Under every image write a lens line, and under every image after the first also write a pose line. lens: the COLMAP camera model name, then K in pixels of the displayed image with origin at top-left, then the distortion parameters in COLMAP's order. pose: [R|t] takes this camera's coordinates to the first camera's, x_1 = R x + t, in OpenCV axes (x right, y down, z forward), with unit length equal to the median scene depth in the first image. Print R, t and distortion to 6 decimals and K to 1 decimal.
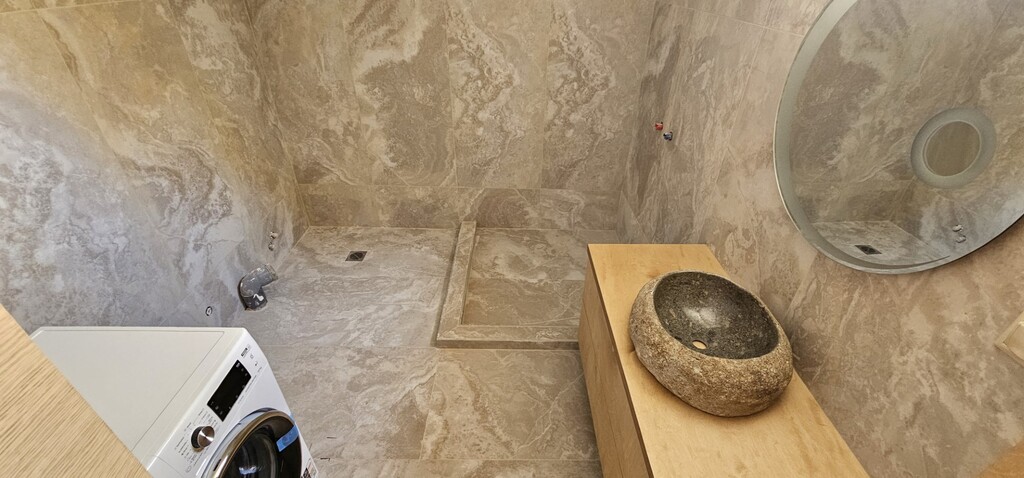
lens RADIAL K [[419.6, 0, 520.7], [0, 419.6, 240.9], [0, 0, 1]] dist [0.002760, -0.000266]
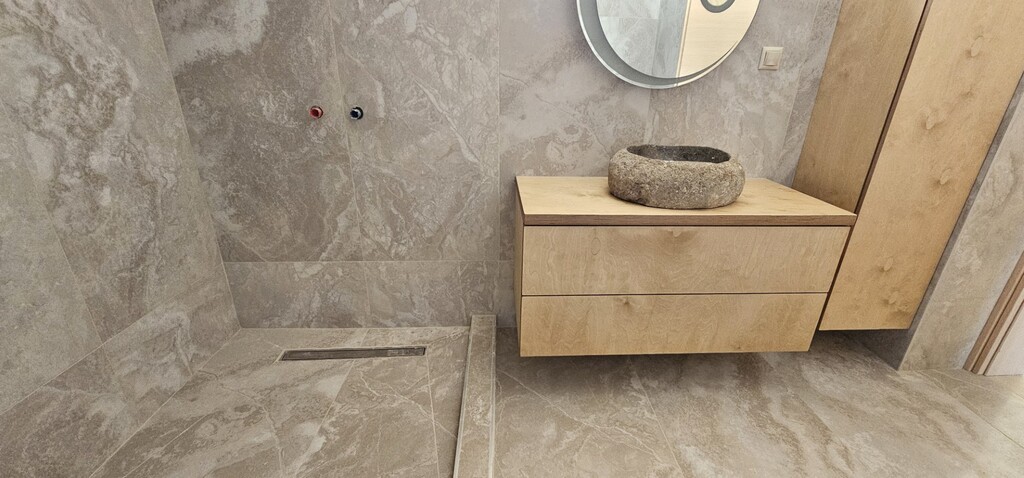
lens RADIAL K [[419.6, 0, 521.9], [0, 419.6, 238.7], [0, 0, 1]] dist [0.002760, -0.000266]
pose [[-0.033262, -0.397575, 0.916967, -0.365887], [0.532781, 0.769192, 0.352829, -0.151920], [-0.845599, 0.500278, 0.186236, 0.594813]]
